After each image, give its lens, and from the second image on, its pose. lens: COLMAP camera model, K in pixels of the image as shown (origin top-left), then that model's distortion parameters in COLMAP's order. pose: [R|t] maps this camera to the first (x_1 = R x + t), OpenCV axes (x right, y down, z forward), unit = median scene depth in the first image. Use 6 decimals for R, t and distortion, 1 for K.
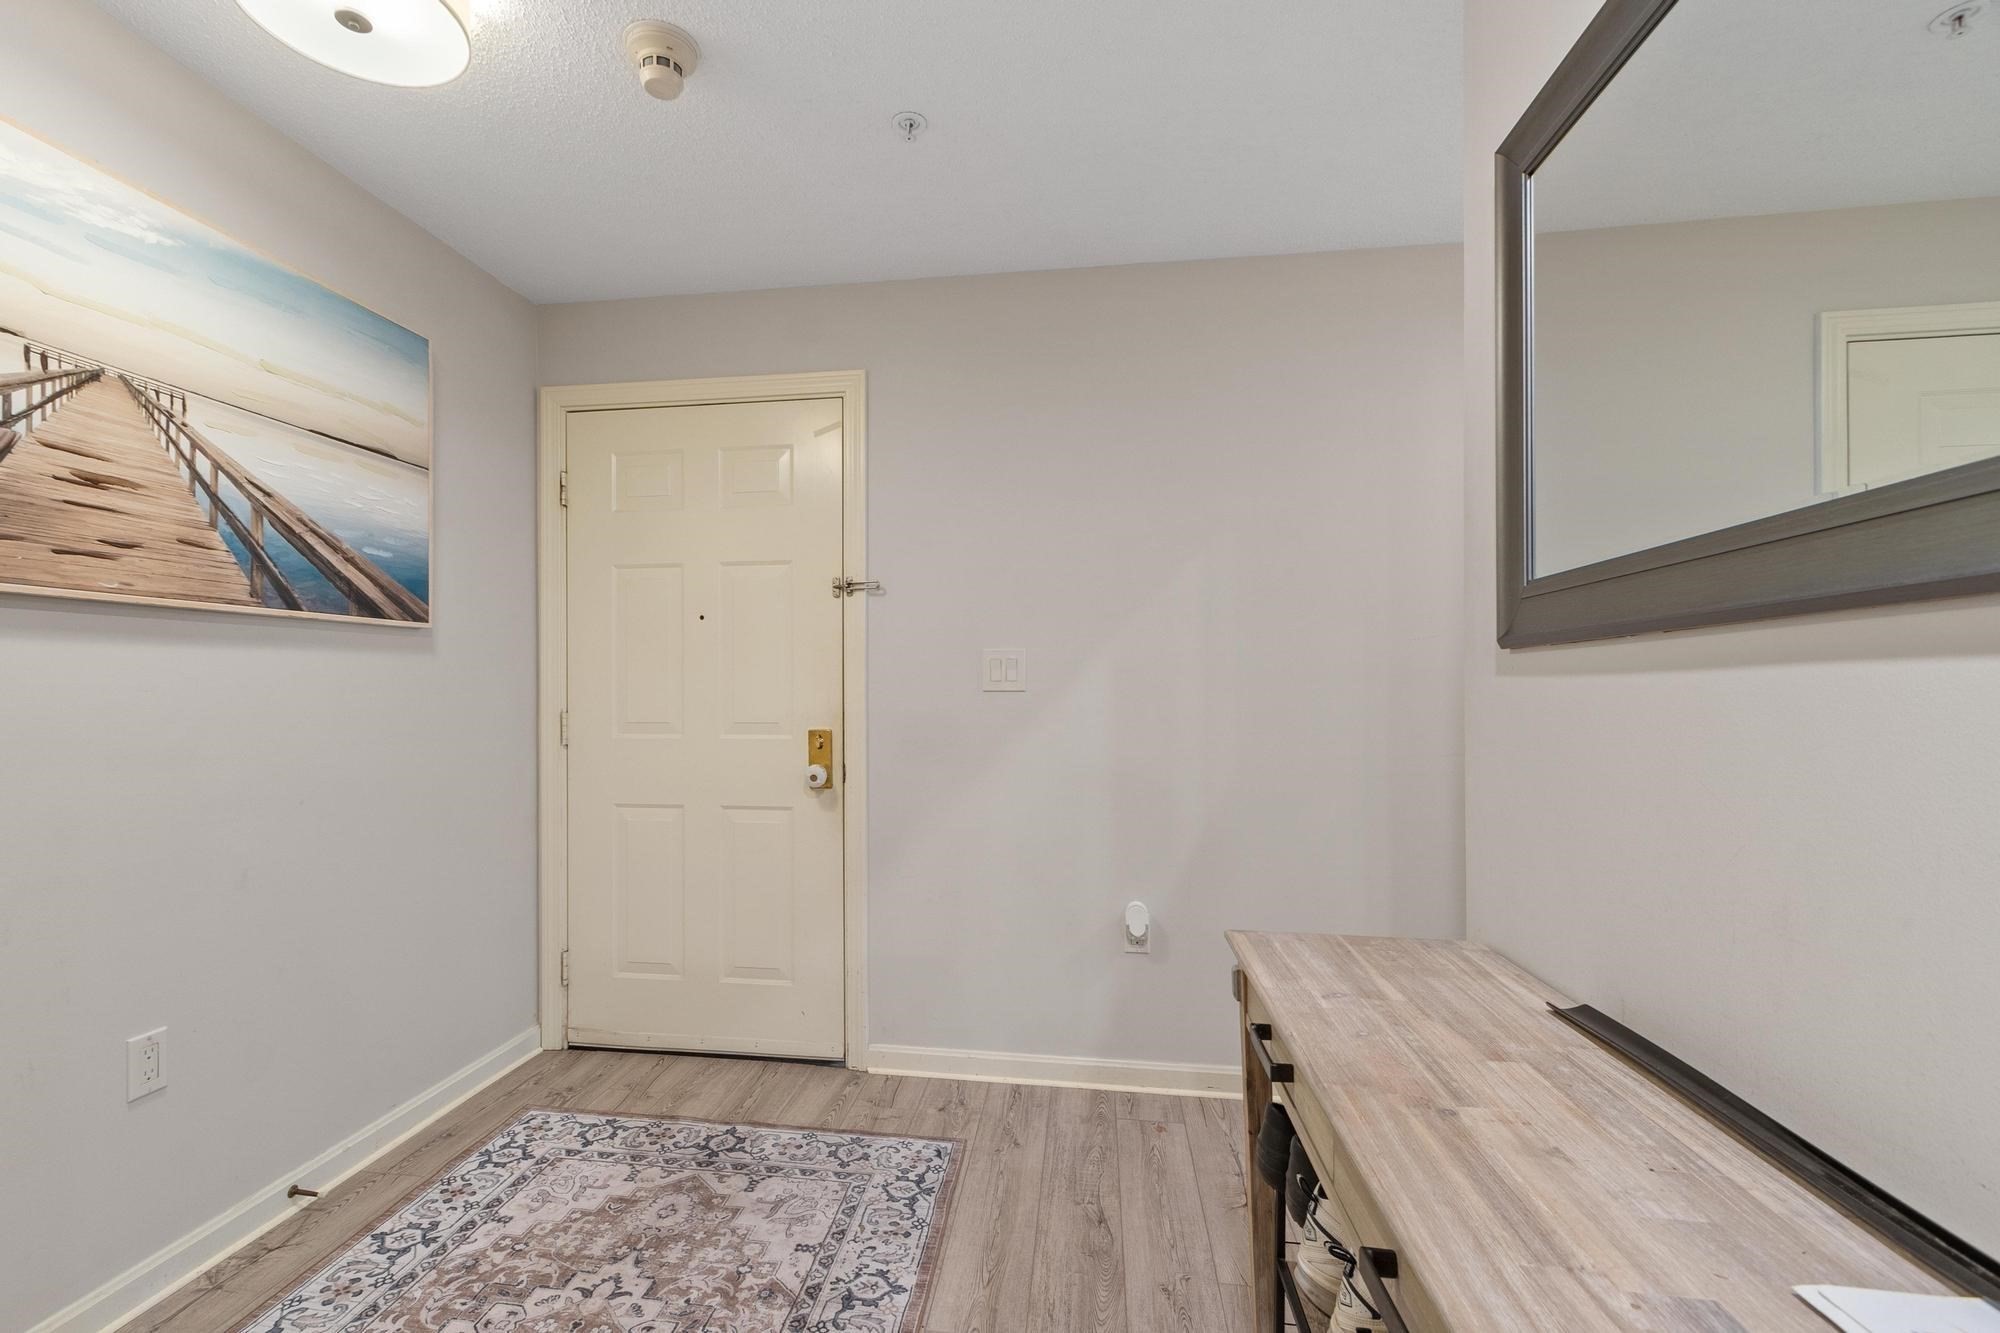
lens RADIAL K [[872.8, 0, 988.8], [0, 872.8, 681.0], [0, 0, 1]] dist [0.001347, 0.000068]
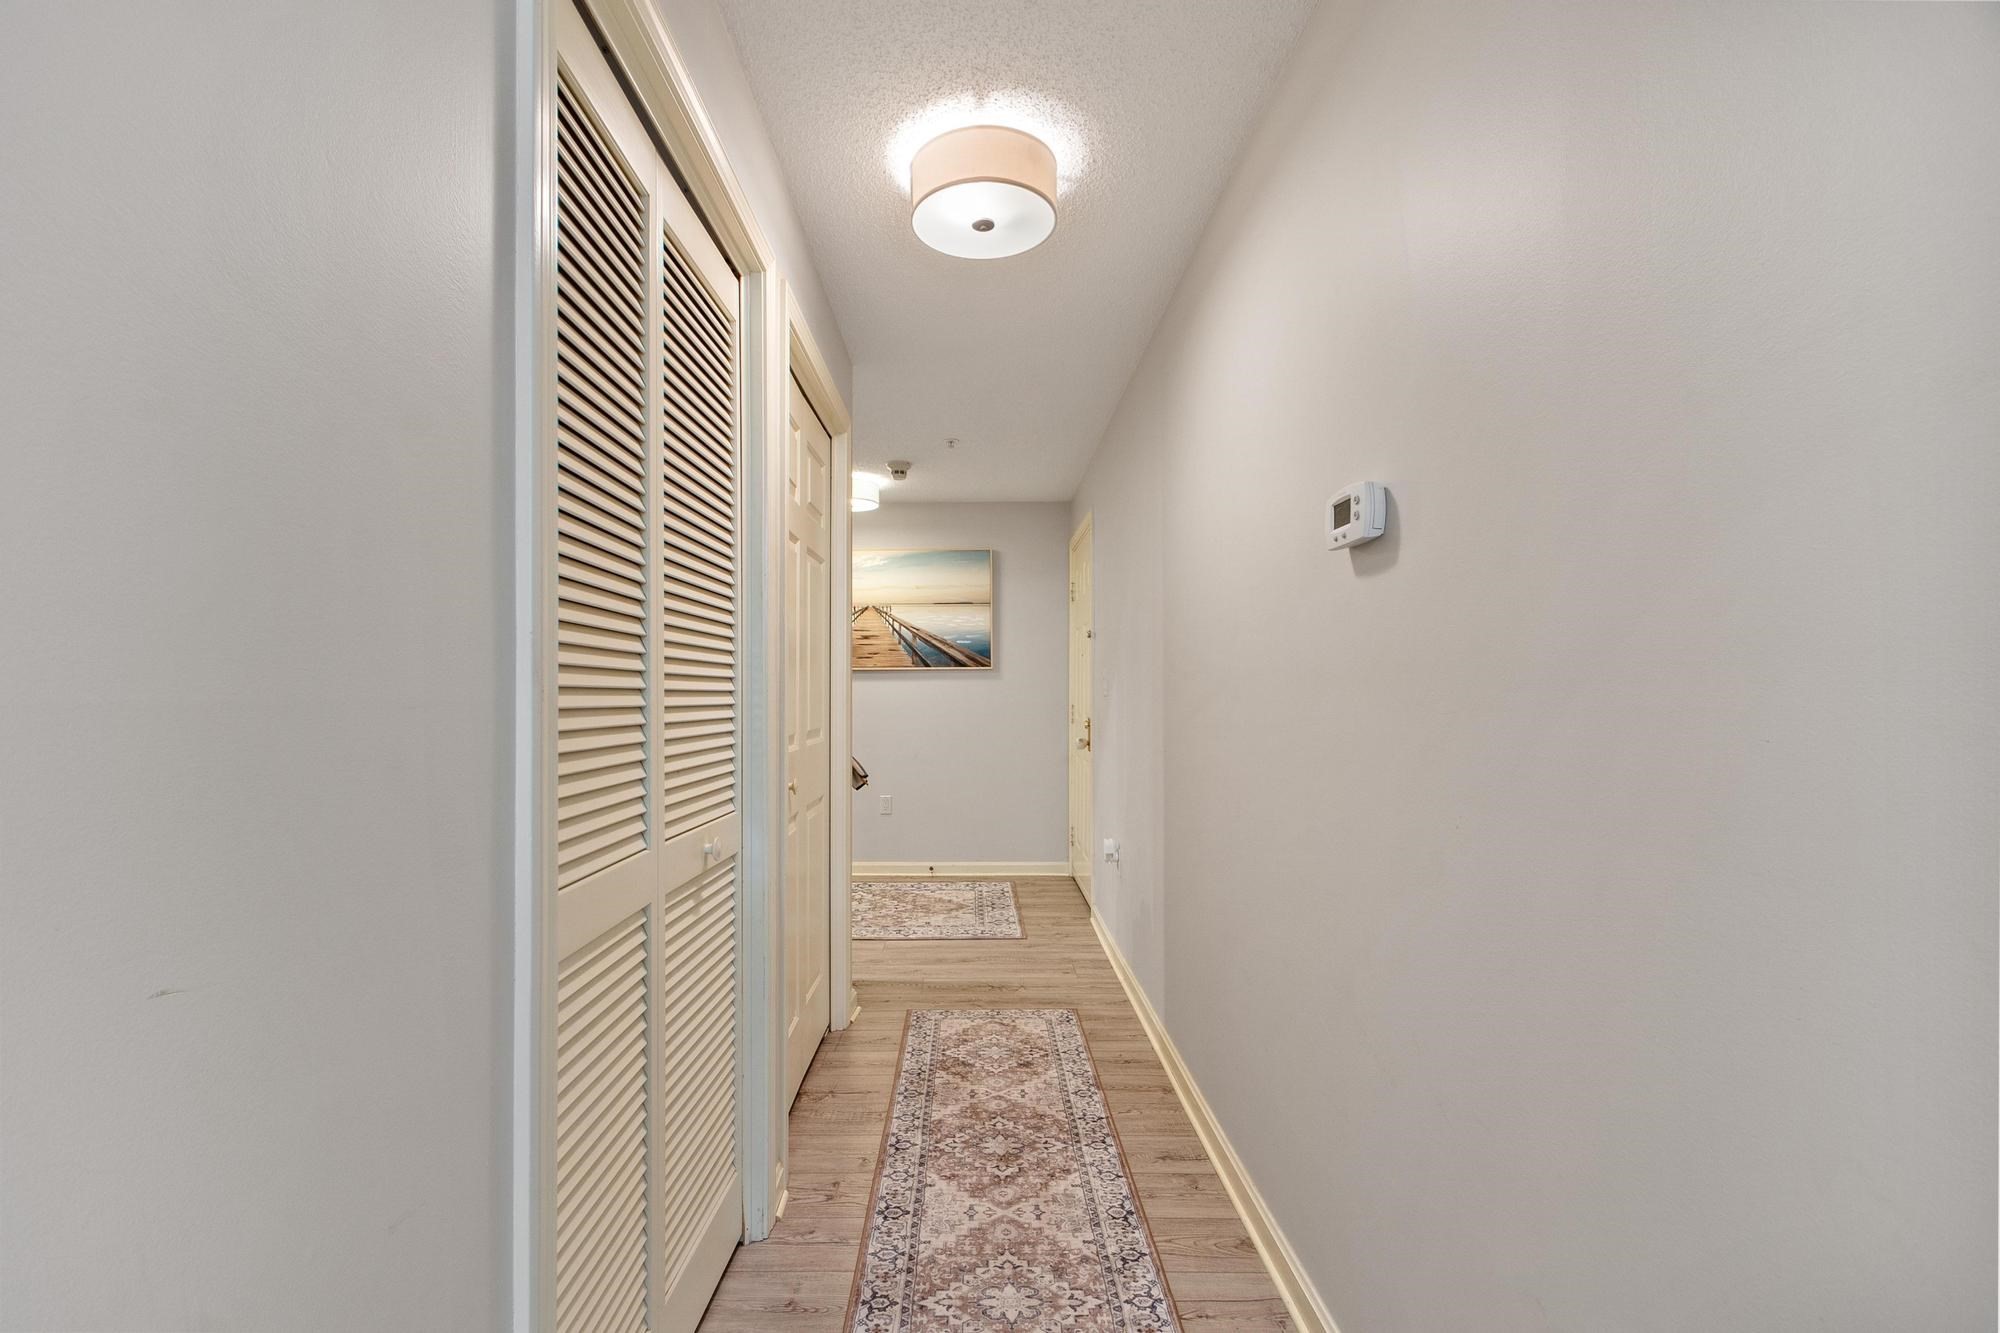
lens RADIAL K [[872.8, 0, 982.0], [0, 872.8, 670.2], [0, 0, 1]] dist [0.001347, 0.000068]
pose [[0.164801, -0.018529, -0.986153, 2.135341], [0.011262, 0.999794, -0.016903, -0.020589], [0.986263, -0.008320, 0.164976, 0.710803]]
